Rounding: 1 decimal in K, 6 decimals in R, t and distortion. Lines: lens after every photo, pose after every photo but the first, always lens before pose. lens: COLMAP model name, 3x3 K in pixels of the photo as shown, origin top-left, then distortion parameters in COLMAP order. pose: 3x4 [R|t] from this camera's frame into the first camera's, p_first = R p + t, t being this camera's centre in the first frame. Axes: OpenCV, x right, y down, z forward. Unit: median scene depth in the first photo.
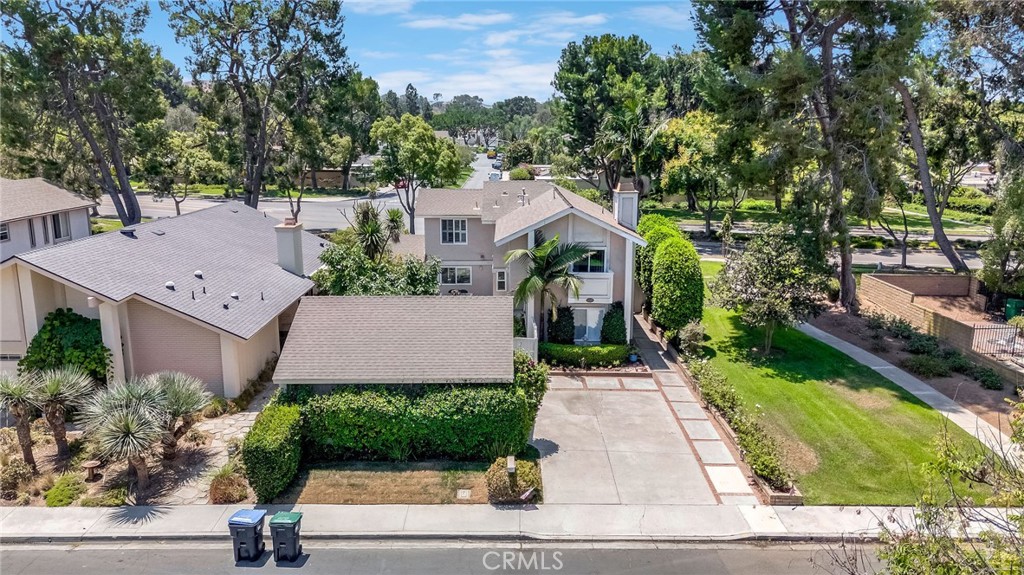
lens RADIAL K [[762.0, 0, 518.0], [0, 762.0, 290.3], [0, 0, 1]] dist [0.092653, -0.082925]
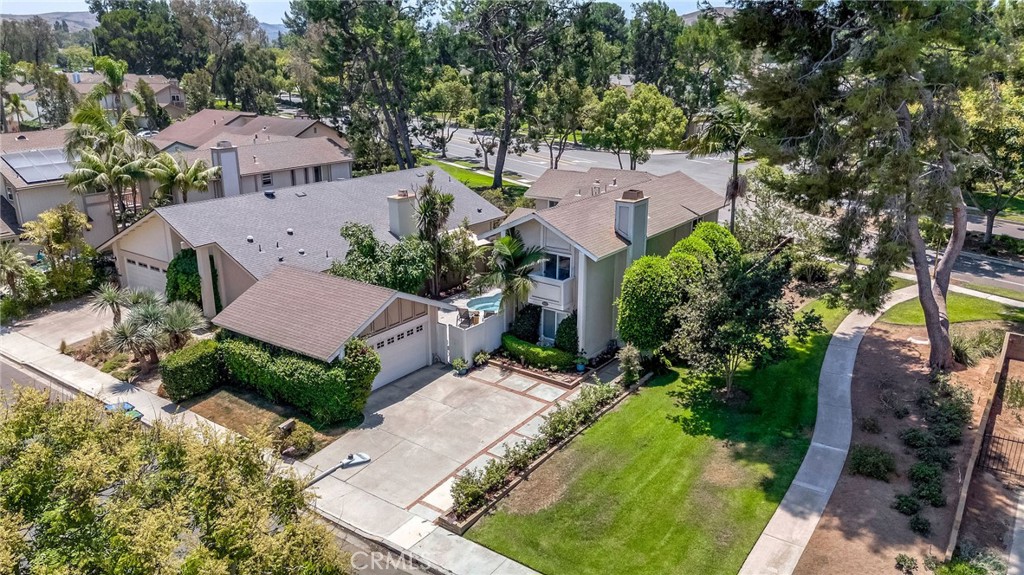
lens RADIAL K [[762.0, 0, 518.0], [0, 762.0, 290.3], [0, 0, 1]] dist [0.092653, -0.082925]
pose [[0.804463, 0.176073, -0.567308, 0.716610], [-0.123698, 0.983778, 0.129923, -0.149017], [0.580981, -0.034344, 0.813192, 0.143252]]
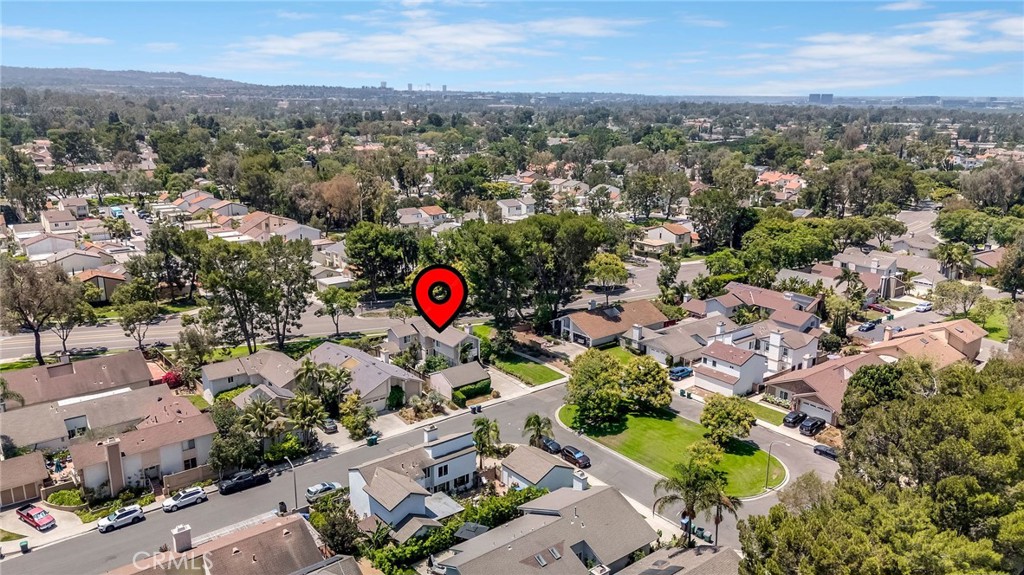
lens RADIAL K [[762.0, 0, 518.0], [0, 762.0, 290.3], [0, 0, 1]] dist [0.092653, -0.082925]
pose [[0.785858, -0.159230, 0.597555, -2.346777], [0.133469, 0.987180, 0.087526, -0.737074], [-0.603832, 0.010972, 0.797036, -2.710603]]
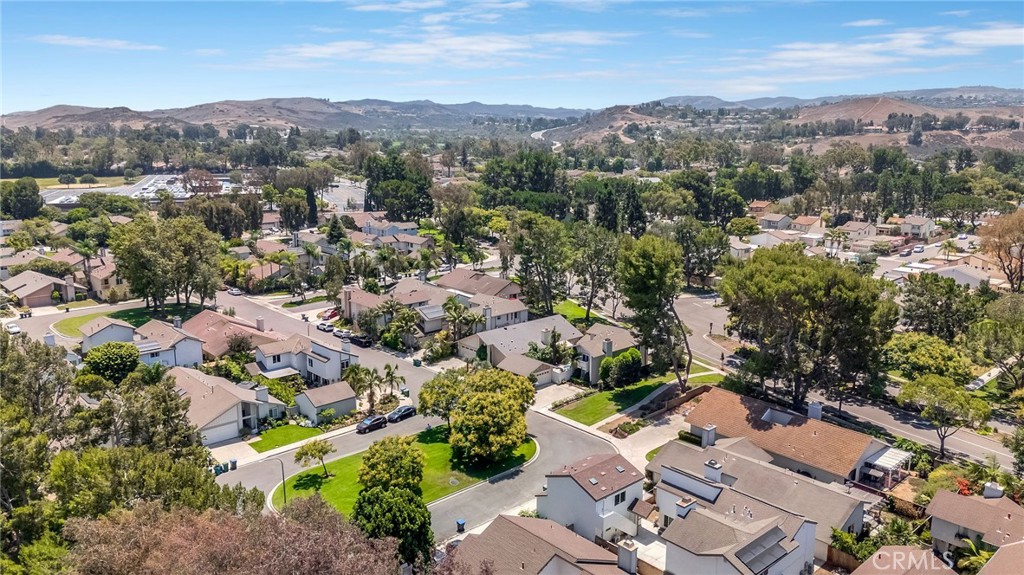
lens RADIAL K [[762.0, 0, 518.0], [0, 762.0, 290.3], [0, 0, 1]] dist [0.092653, -0.082925]
pose [[0.673465, 0.161967, -0.721257, 2.867667], [-0.162620, 0.984260, 0.069184, -0.649217], [0.721110, 0.070698, 0.689204, -2.127164]]
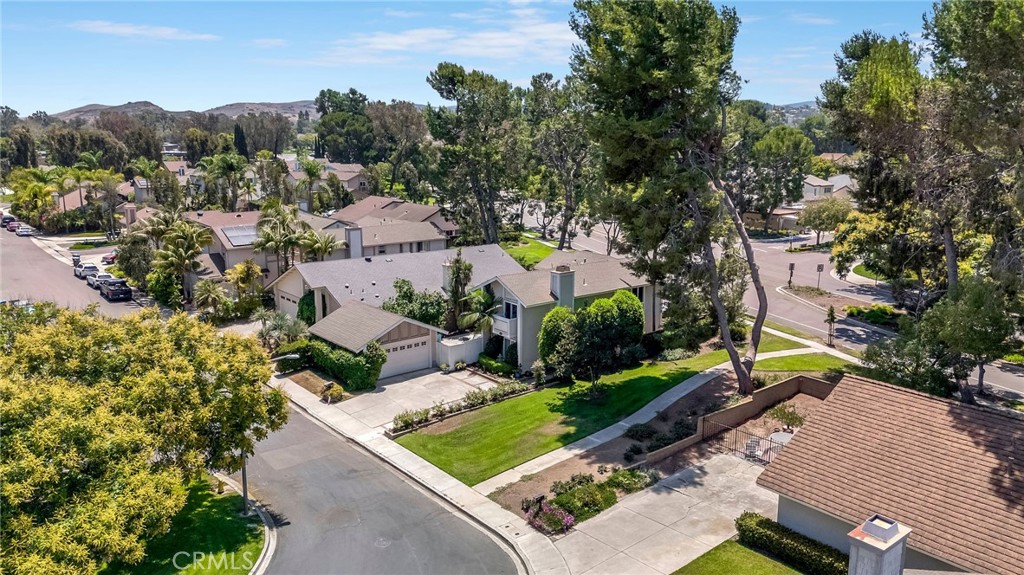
lens RADIAL K [[762.0, 0, 518.0], [0, 762.0, 290.3], [0, 0, 1]] dist [0.092653, -0.082925]
pose [[0.635522, 0.160032, -0.755315, 1.484202], [-0.166934, 0.983624, 0.067947, -0.217595], [0.753820, 0.082906, 0.651830, -0.063646]]
